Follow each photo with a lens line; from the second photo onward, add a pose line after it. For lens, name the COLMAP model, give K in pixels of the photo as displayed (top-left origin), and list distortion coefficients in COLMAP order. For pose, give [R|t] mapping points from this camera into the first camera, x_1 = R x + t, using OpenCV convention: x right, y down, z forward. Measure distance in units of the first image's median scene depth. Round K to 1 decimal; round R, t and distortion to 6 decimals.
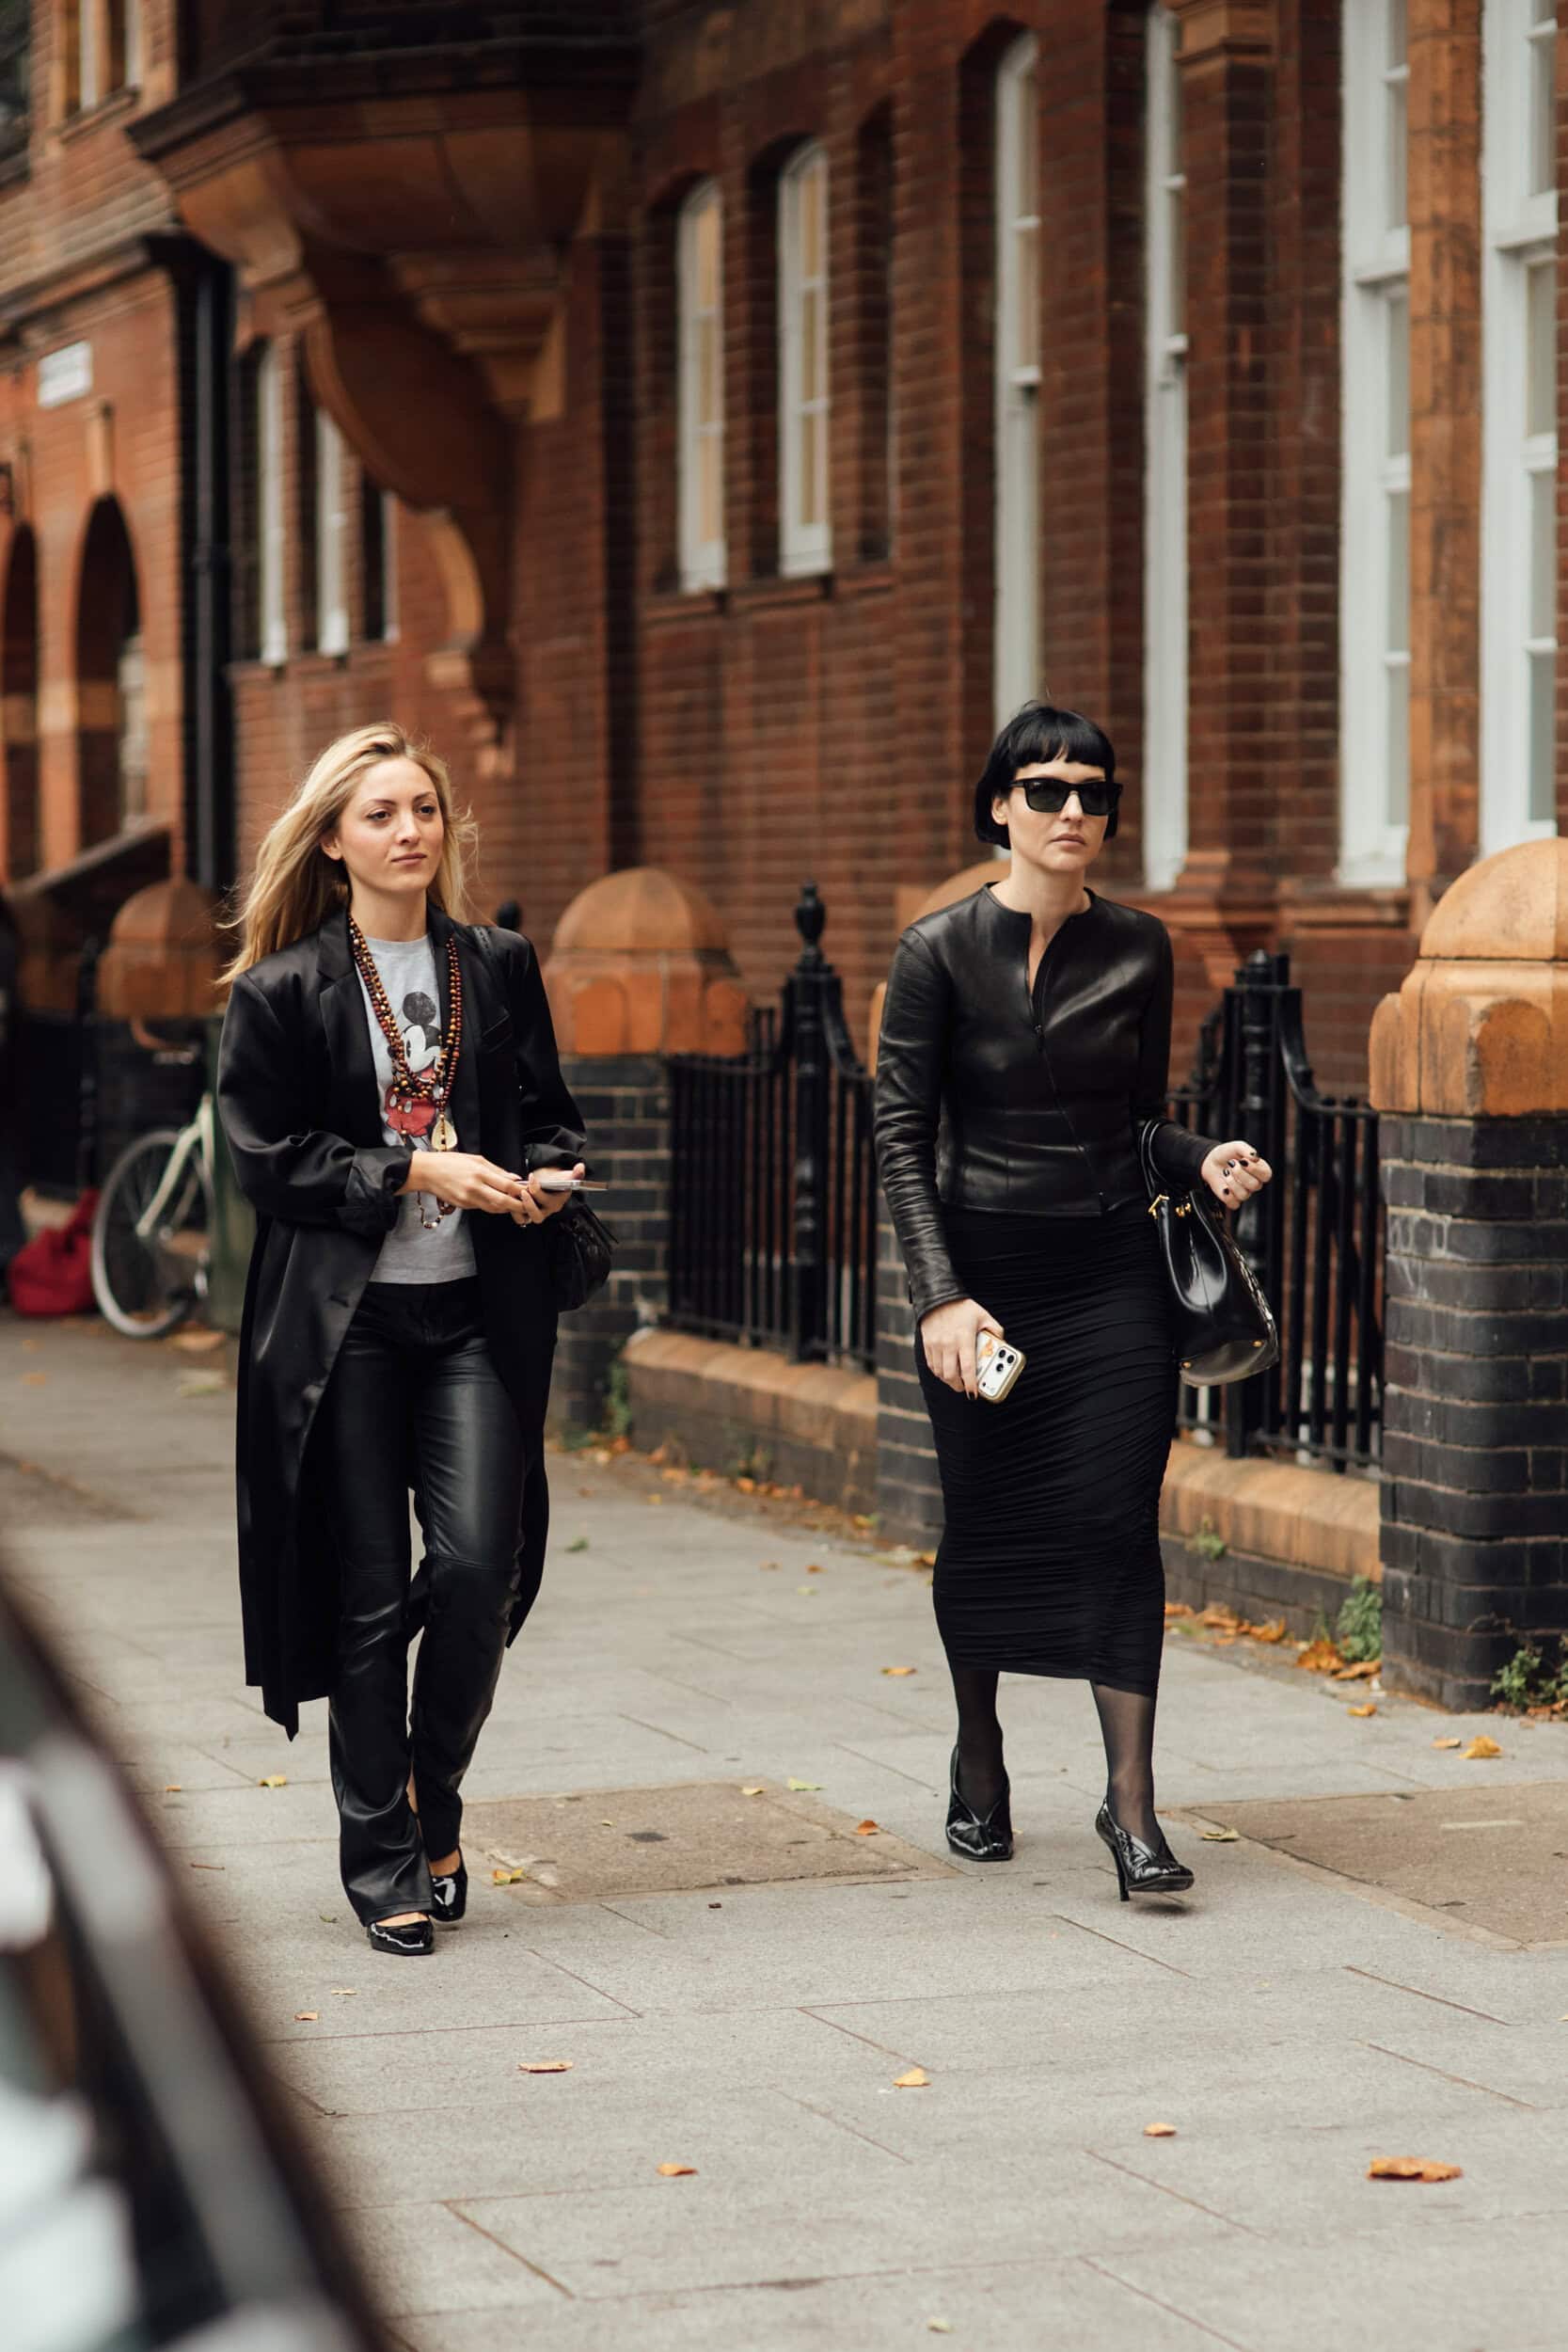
lens RADIAL K [[6303.5, 0, 781.9], [0, 6303.5, 1312.1], [0, 0, 1]] dist [-0.113009, 0.141816]
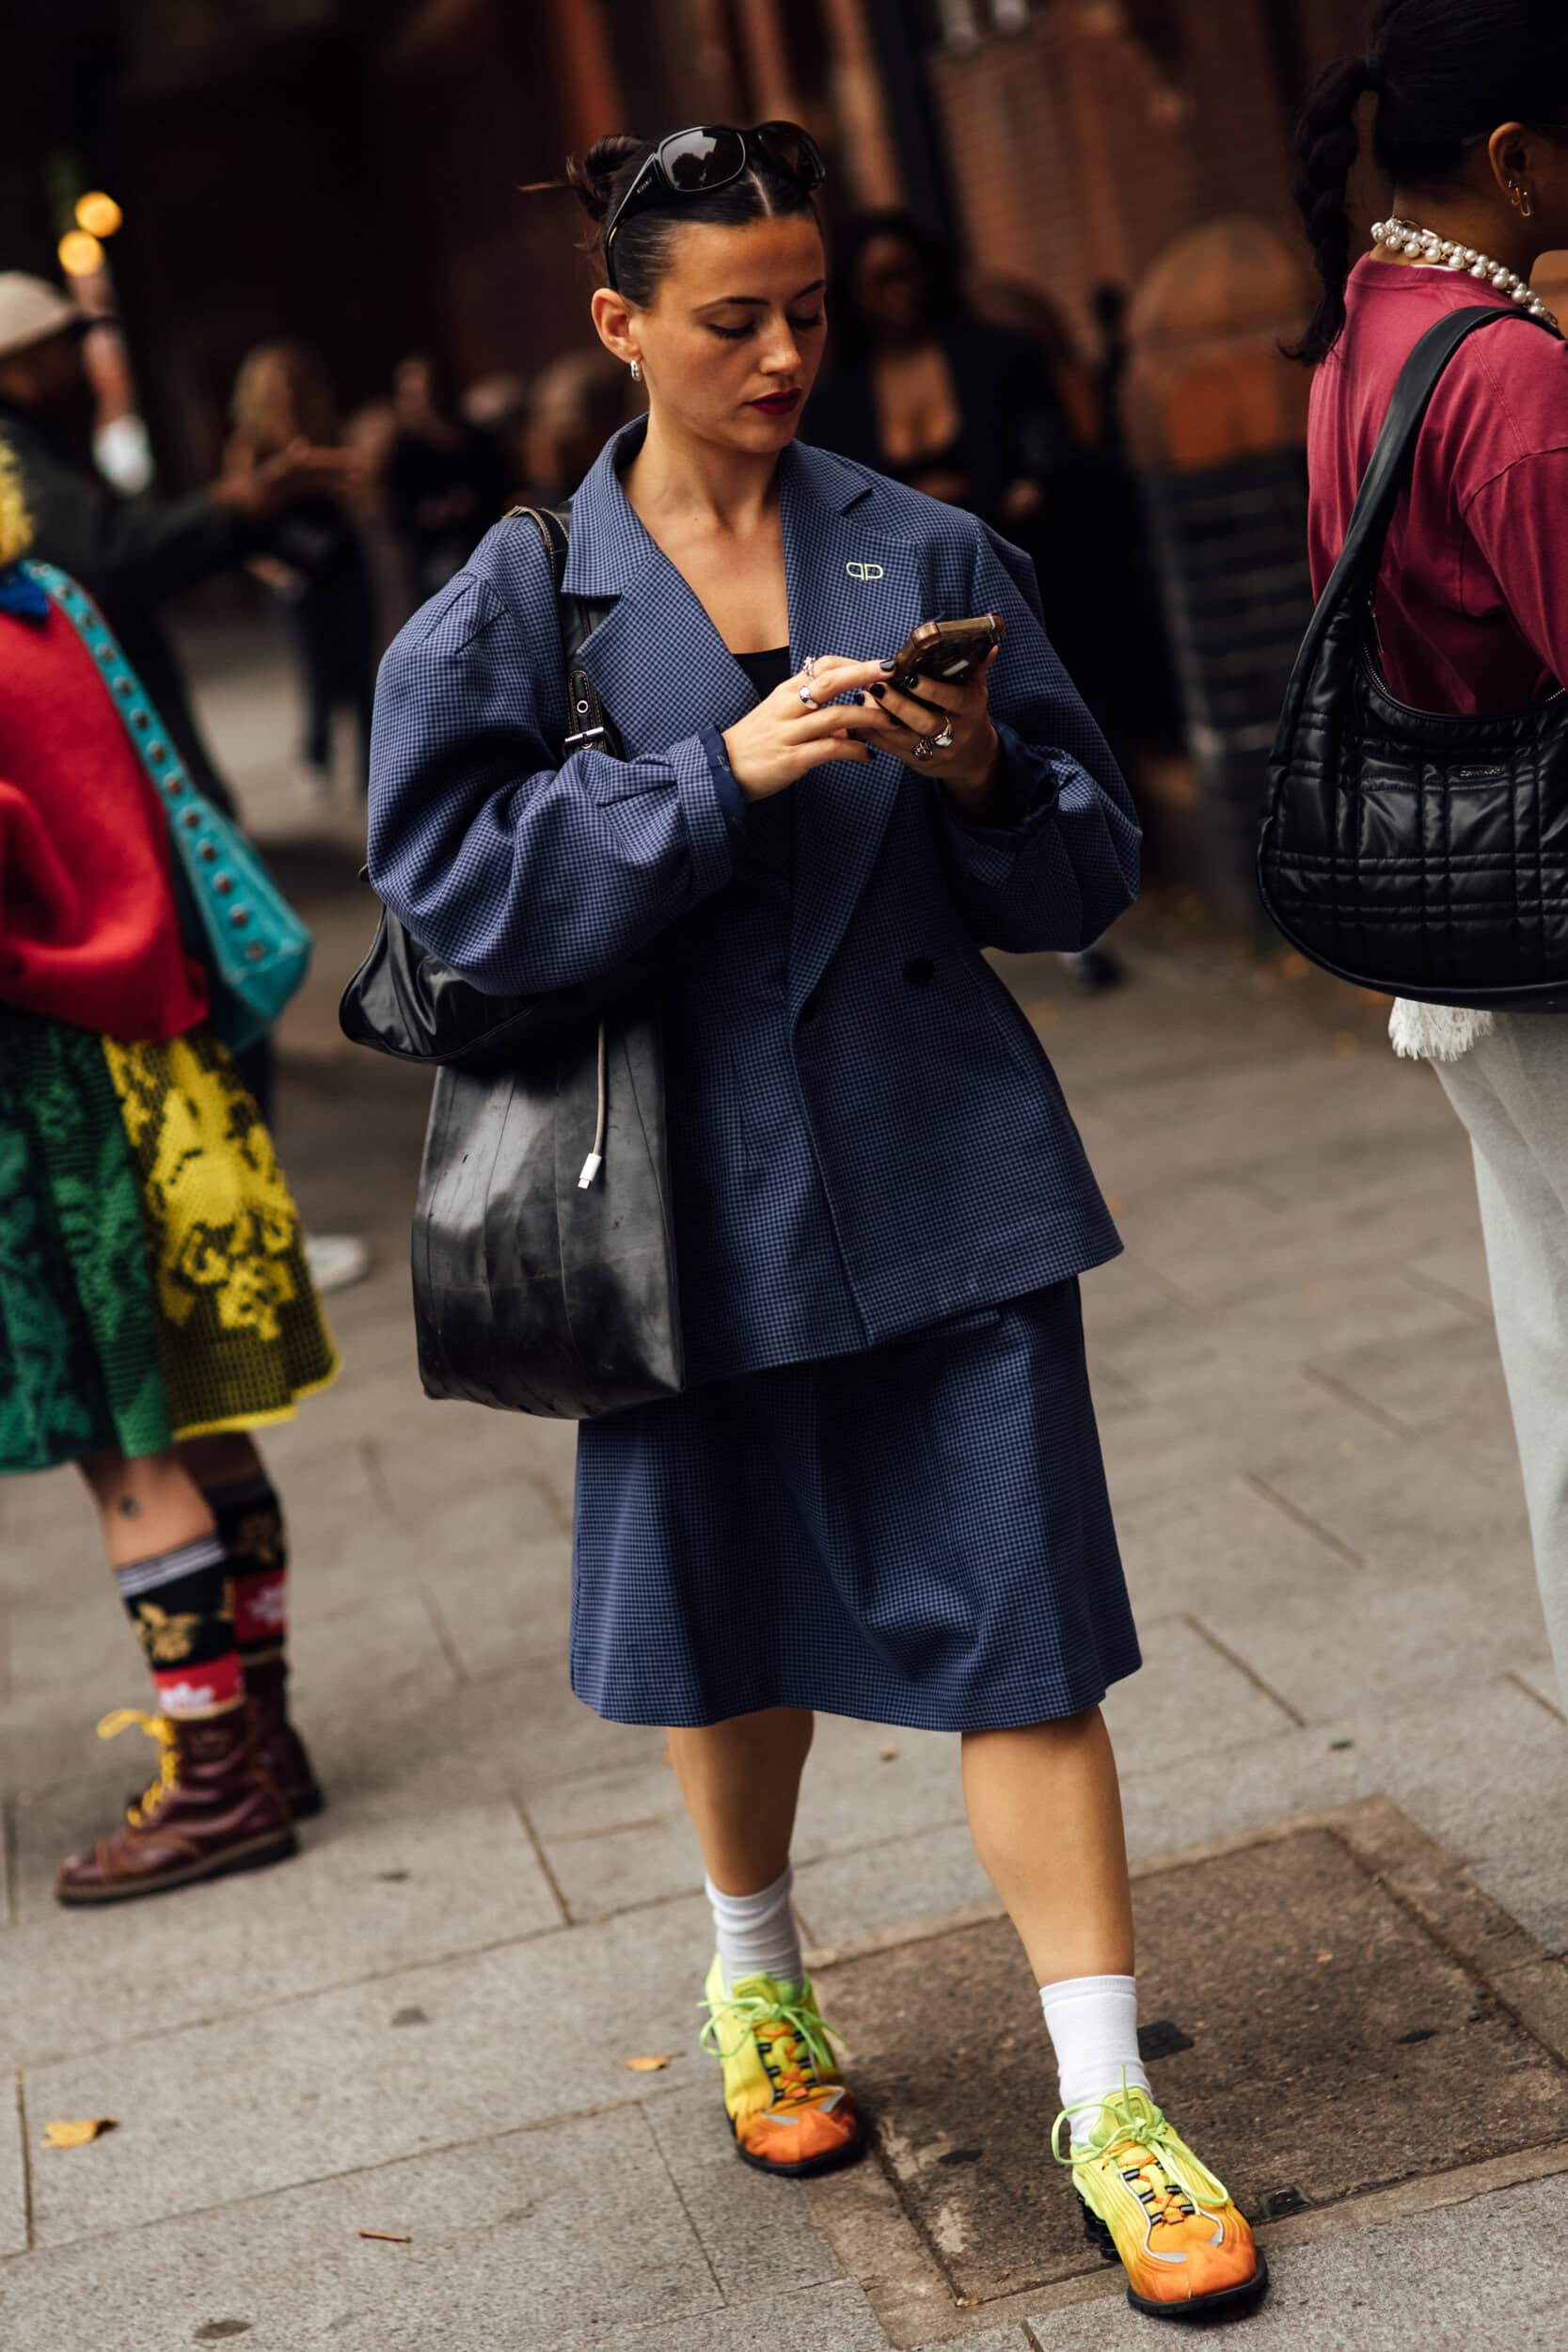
lens RADIAL K [[6303.5, 0, 781.9], [0, 6303.5, 1312.1], [0, 0, 1]] dist [-0.113009, 0.141816]
pose [[0.974536, -0.169553, -0.146738, 0.021375], [0.183424, 0.979200, 0.086735, -0.018684], [0.128979, -0.111441, 0.985366, 0.251372]]
